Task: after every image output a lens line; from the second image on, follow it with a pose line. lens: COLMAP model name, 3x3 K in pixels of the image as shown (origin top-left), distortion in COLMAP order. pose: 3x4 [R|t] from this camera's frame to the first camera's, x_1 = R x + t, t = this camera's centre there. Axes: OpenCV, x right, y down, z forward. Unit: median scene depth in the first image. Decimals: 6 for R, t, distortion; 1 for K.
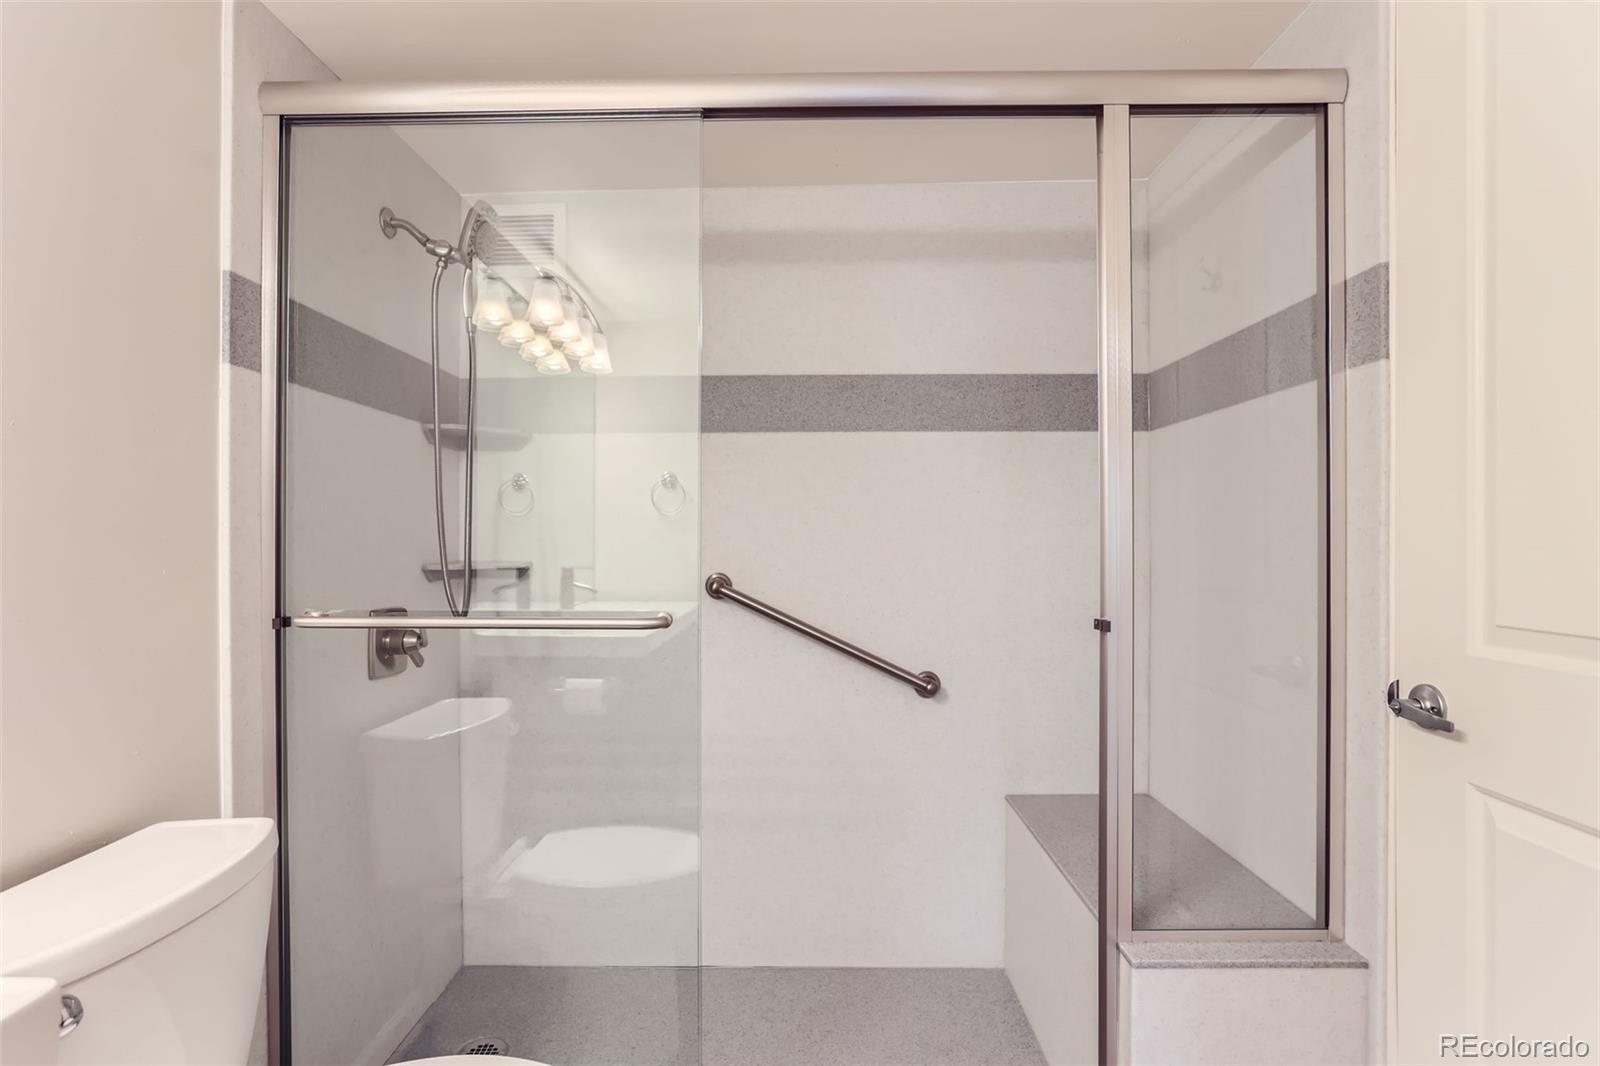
lens RADIAL K [[822.0, 0, 796.5], [0, 822.0, 534.6], [0, 0, 1]] dist [-0.054795, 0.030022]
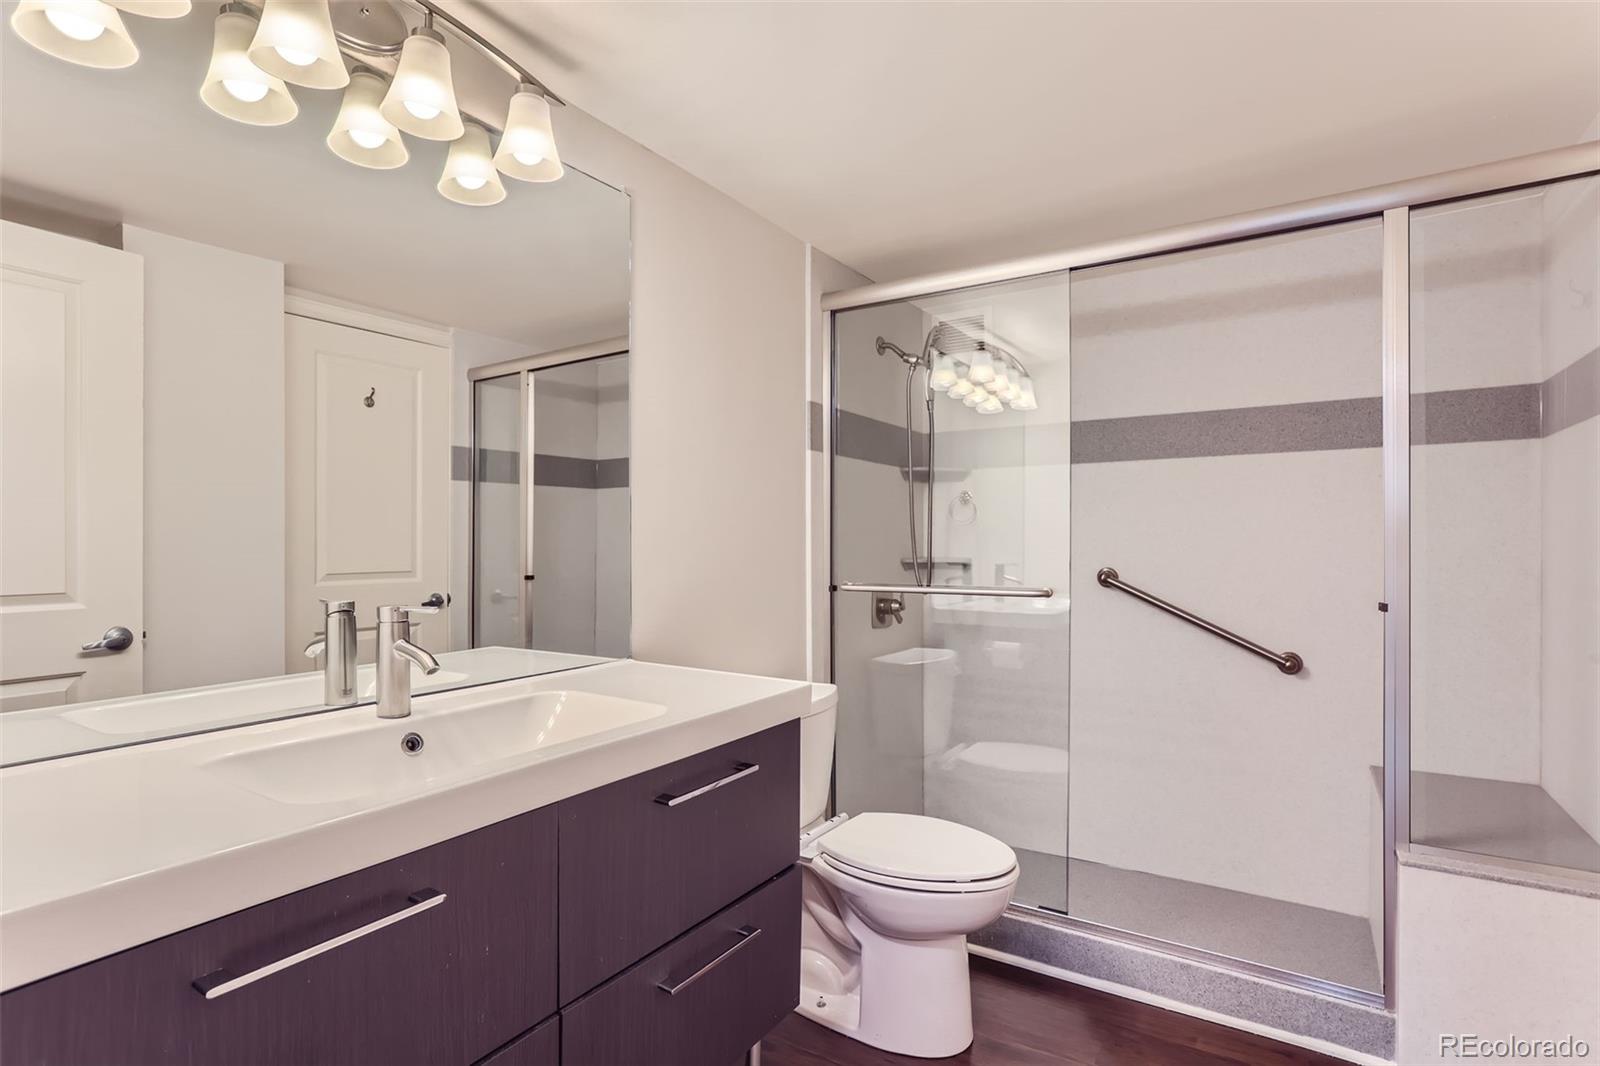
lens RADIAL K [[808.1, 0, 793.2], [0, 808.1, 570.9], [0, 0, 1]] dist [-0.041423, 0.026885]
pose [[0.856635, 0.014888, -0.515709, 0.151874], [0.005912, 0.999235, 0.038666, -0.001433], [0.515890, -0.036172, 0.855891, -0.407557]]
